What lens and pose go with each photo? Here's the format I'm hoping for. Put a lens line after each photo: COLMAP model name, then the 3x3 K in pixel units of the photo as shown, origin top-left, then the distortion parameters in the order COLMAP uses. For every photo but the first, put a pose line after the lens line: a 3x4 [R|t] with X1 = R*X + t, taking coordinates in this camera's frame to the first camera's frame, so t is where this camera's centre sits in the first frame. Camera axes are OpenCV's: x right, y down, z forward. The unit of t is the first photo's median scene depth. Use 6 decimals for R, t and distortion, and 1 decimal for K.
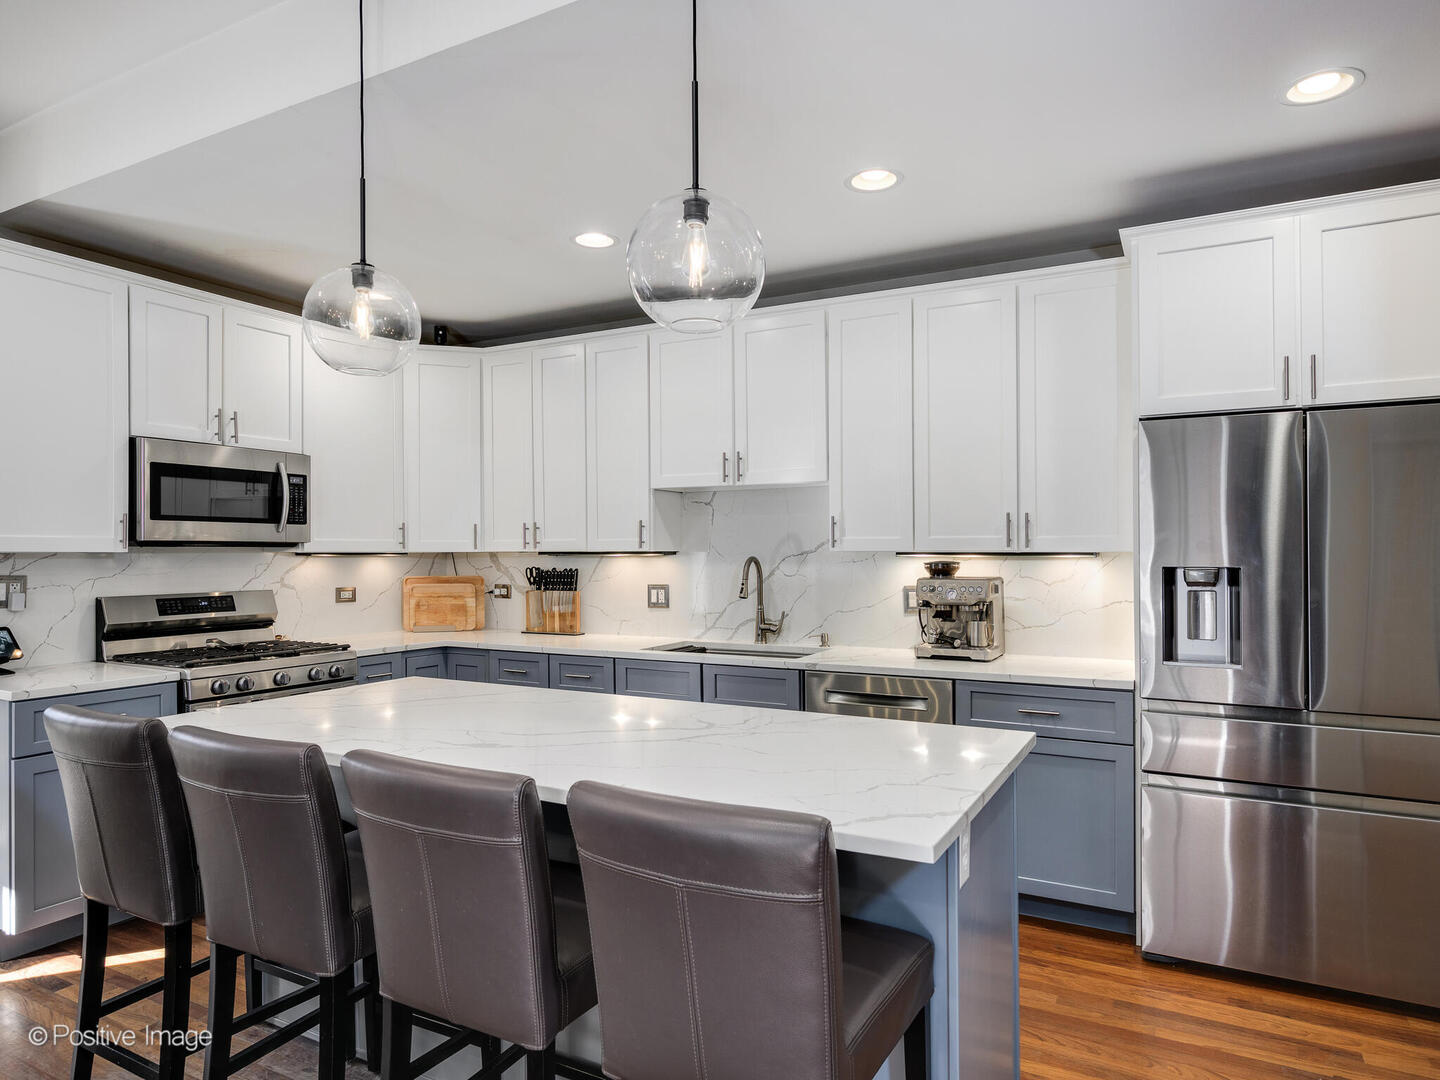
lens RADIAL K [[893.0, 0, 720.0], [0, 893.0, 540.0], [0, 0, 1]] dist [0.000480, 0.000168]
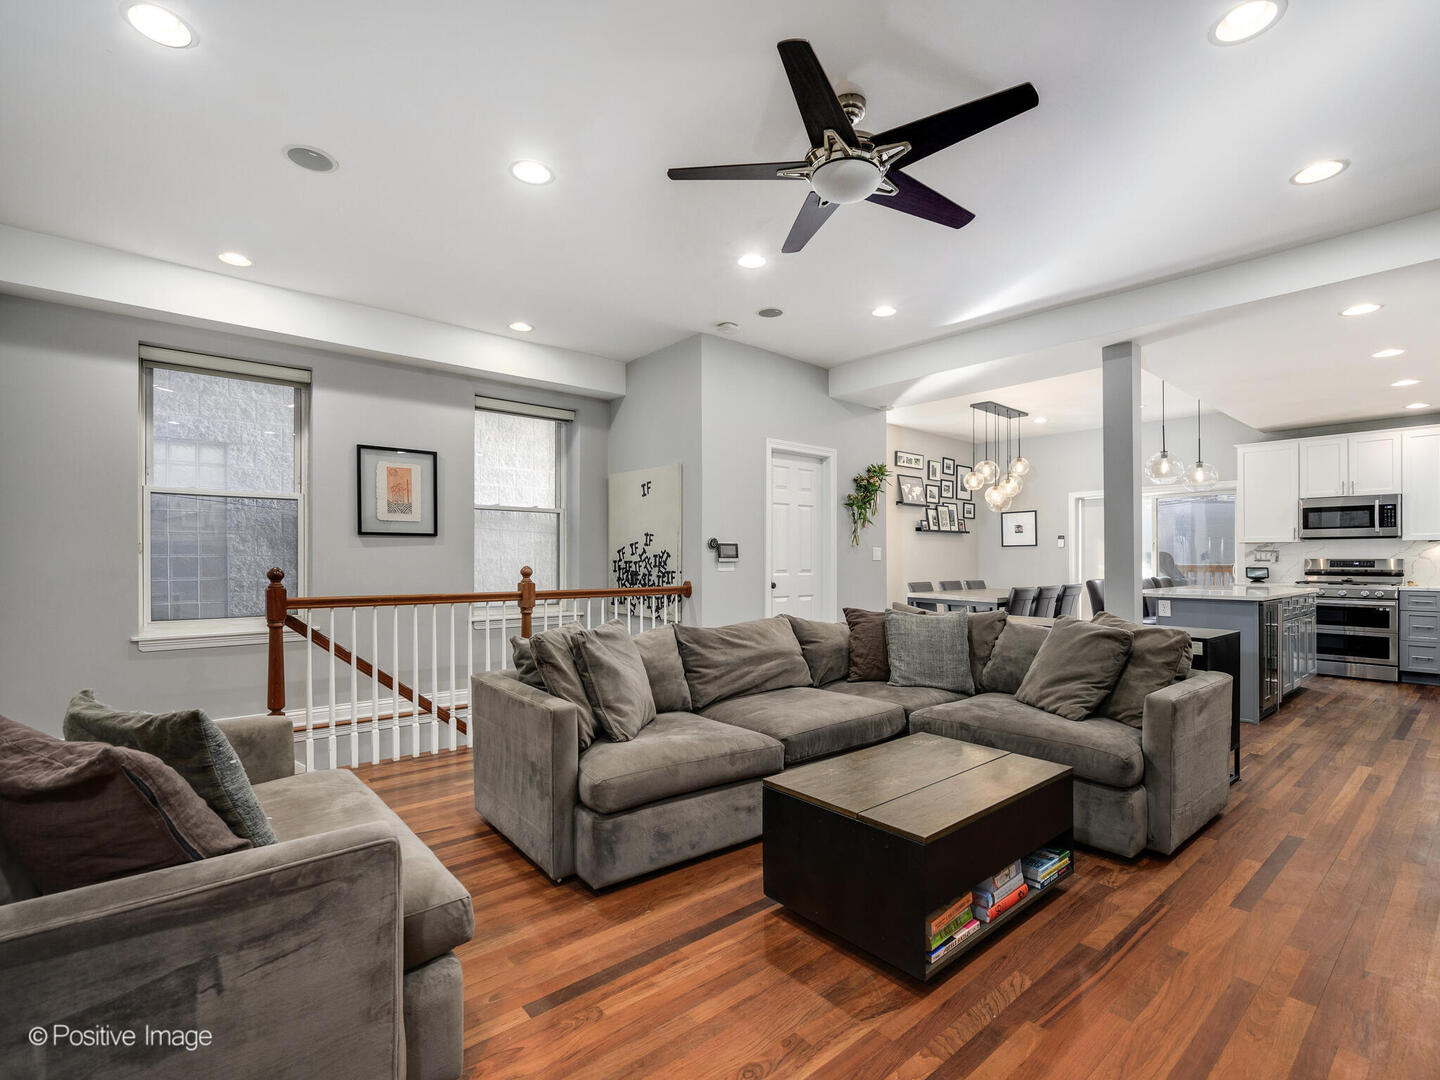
lens RADIAL K [[663.2, 0, 725.8], [0, 663.2, 544.6], [0, 0, 1]] dist [-0.000794, 0.000390]
pose [[-0.371736, -0.018724, -0.928150, 1.680161], [0.011890, 0.999619, -0.024928, 0.046958], [0.928262, -0.020302, -0.371372, 0.118779]]
